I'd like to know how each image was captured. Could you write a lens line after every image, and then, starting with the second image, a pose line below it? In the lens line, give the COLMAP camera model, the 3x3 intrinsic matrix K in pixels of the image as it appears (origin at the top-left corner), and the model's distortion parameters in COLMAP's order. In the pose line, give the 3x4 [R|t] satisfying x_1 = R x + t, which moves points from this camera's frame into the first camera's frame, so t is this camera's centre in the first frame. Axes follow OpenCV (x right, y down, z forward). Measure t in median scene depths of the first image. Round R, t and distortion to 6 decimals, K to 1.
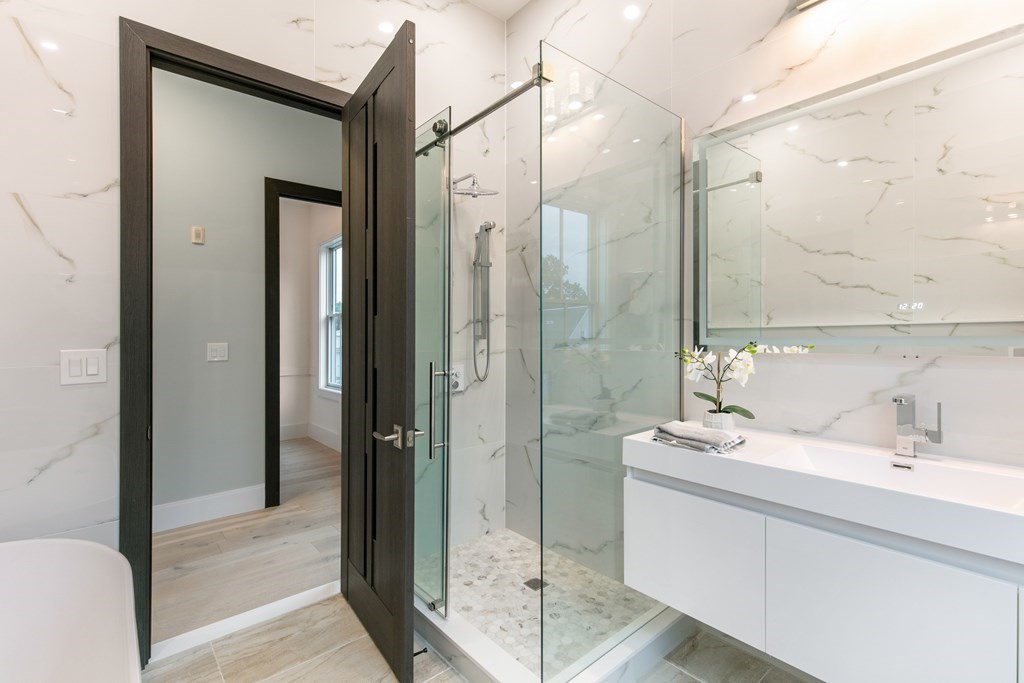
lens RADIAL K [[466.2, 0, 510.9], [0, 466.2, 343.5], [0, 0, 1]] dist [0.010029, -0.000076]
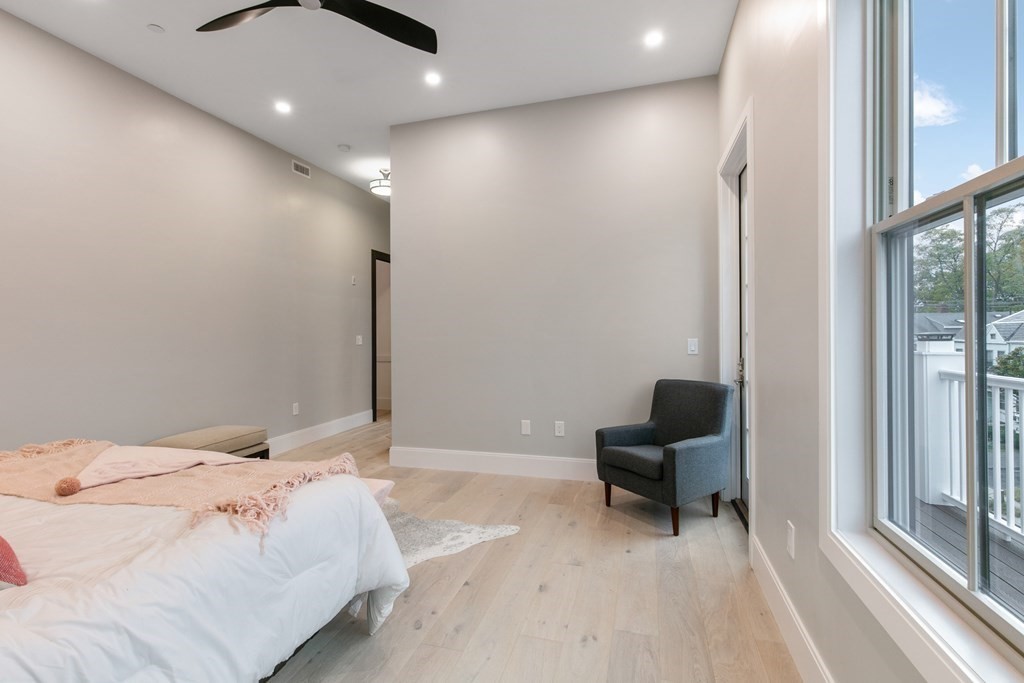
lens RADIAL K [[466.2, 0, 509.0], [0, 466.2, 333.0], [0, 0, 1]] dist [0.010029, -0.000076]
pose [[0.843746, 0.001976, 0.536740, -1.071902], [0.004034, 0.999942, -0.010023, 0.009135], [-0.536728, 0.010622, 0.843688, -0.904468]]
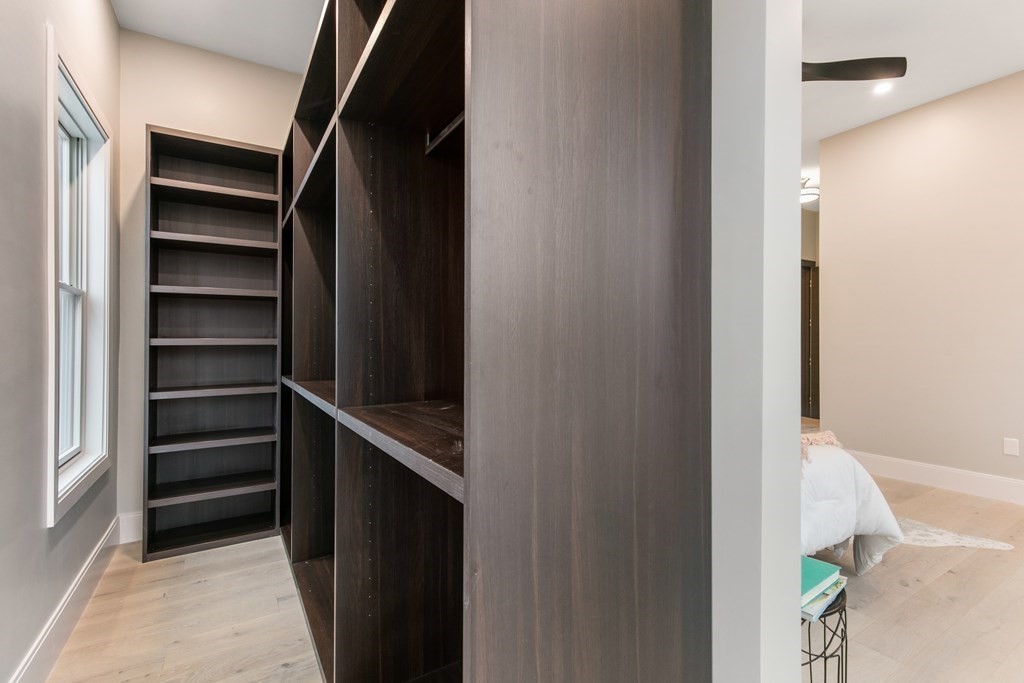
lens RADIAL K [[466.2, 0, 511.0], [0, 466.2, 340.8], [0, 0, 1]] dist [0.010029, -0.000076]
pose [[0.985951, 0.000264, -0.167037, -1.852726], [-0.001086, 0.999988, -0.004830, 0.017924], [0.167034, 0.004944, 0.985939, -1.649650]]
